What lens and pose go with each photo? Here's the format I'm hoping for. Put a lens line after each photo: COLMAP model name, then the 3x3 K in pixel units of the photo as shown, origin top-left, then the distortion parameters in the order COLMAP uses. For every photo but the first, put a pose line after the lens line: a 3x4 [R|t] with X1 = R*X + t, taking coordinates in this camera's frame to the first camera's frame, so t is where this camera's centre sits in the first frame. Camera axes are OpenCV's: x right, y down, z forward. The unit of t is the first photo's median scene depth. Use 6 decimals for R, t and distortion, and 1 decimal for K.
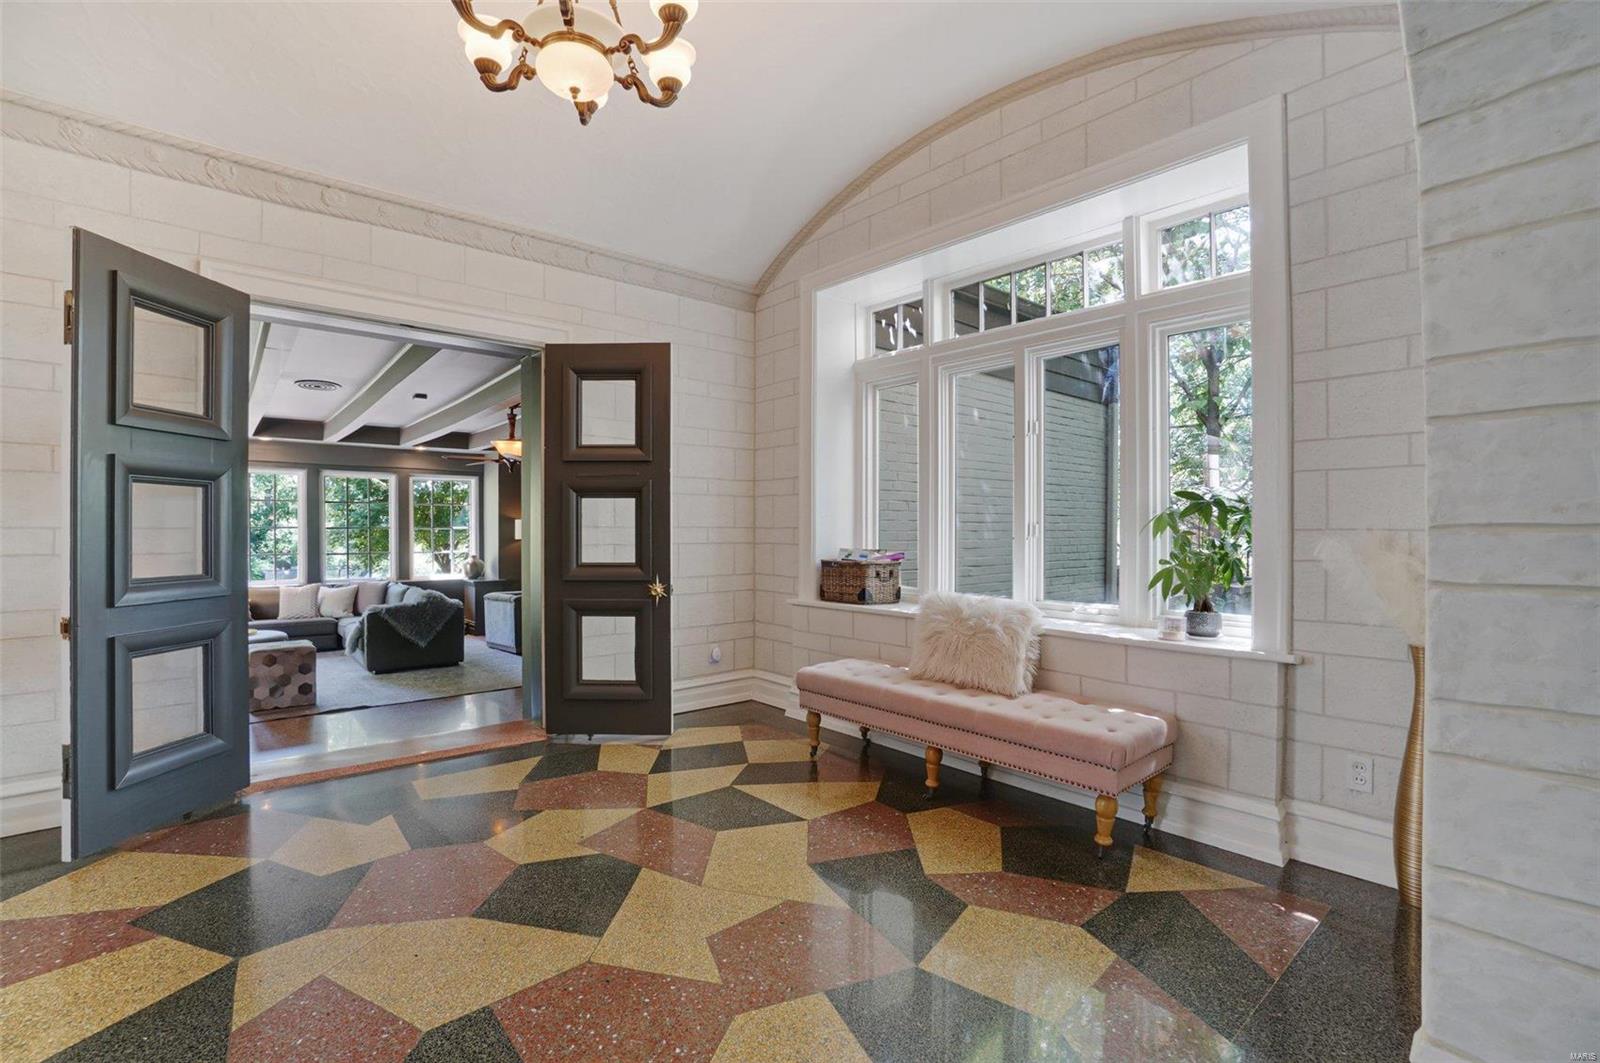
lens RADIAL K [[703.4, 0, 789.1], [0, 703.4, 530.7], [0, 0, 1]] dist [-0.067435, 0.024836]
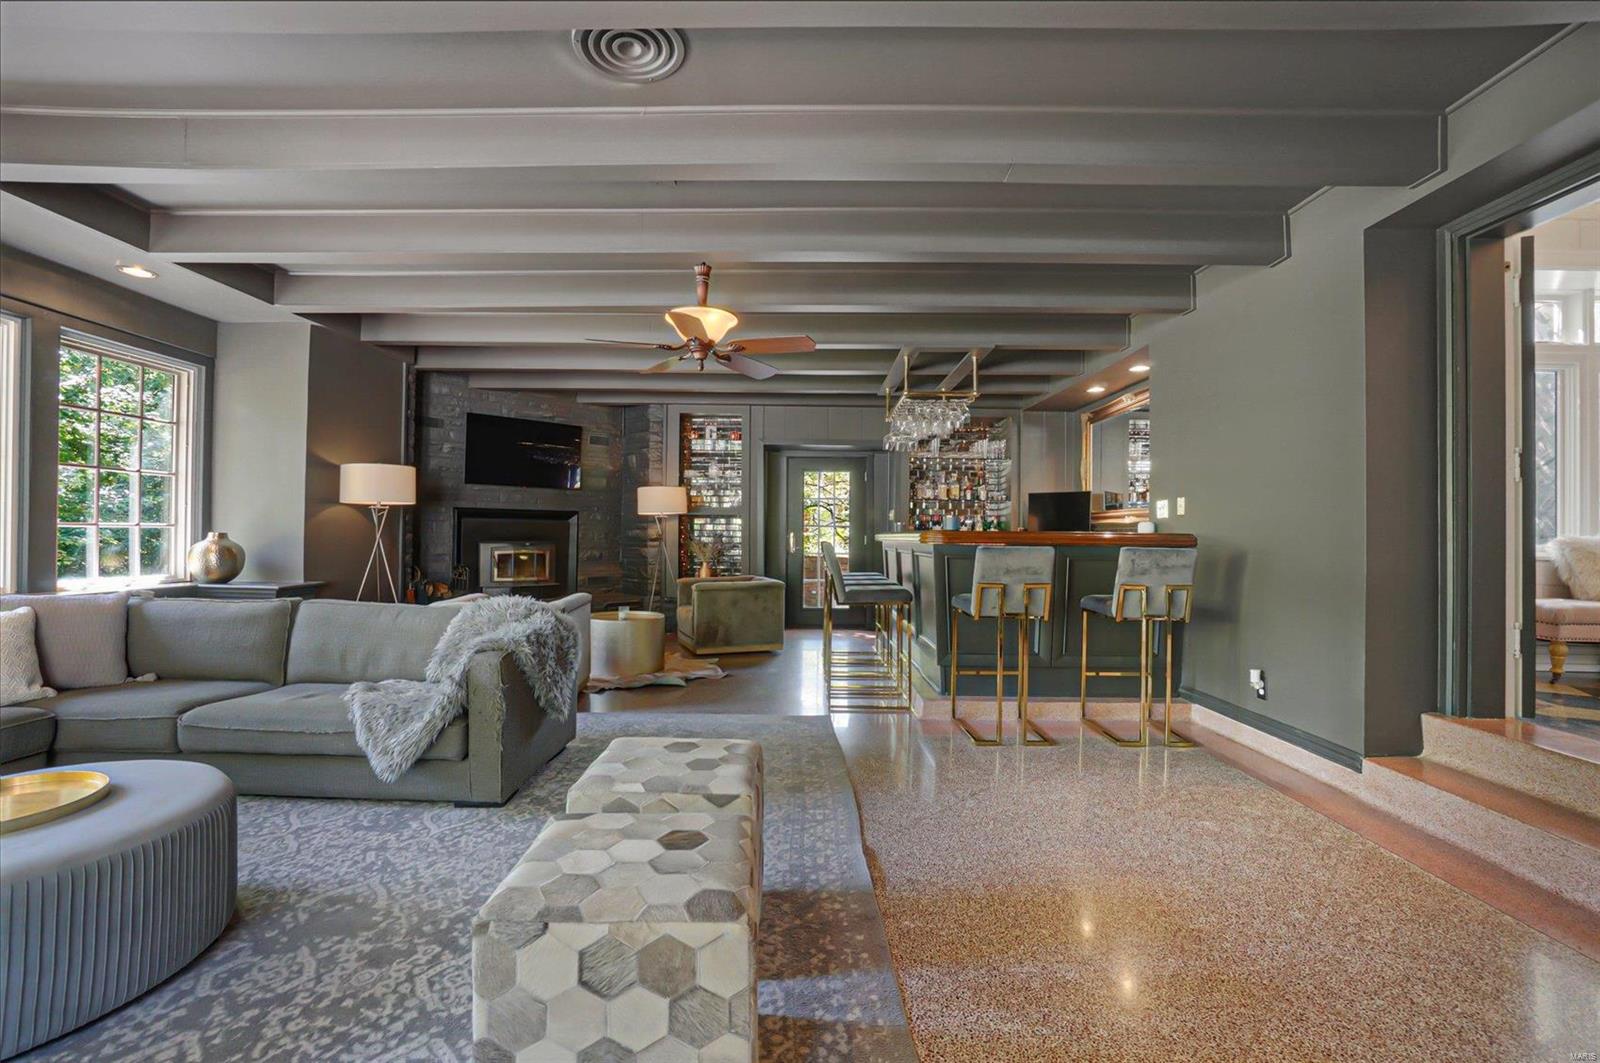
lens RADIAL K [[703.4, 0, 789.1], [0, 703.4, 530.7], [0, 0, 1]] dist [-0.067435, 0.024836]
pose [[0.658111, 0.015240, 0.752766, -0.983868], [-0.012493, 0.999879, -0.009321, 0.059839], [-0.752817, -0.003270, 0.658222, 0.746113]]
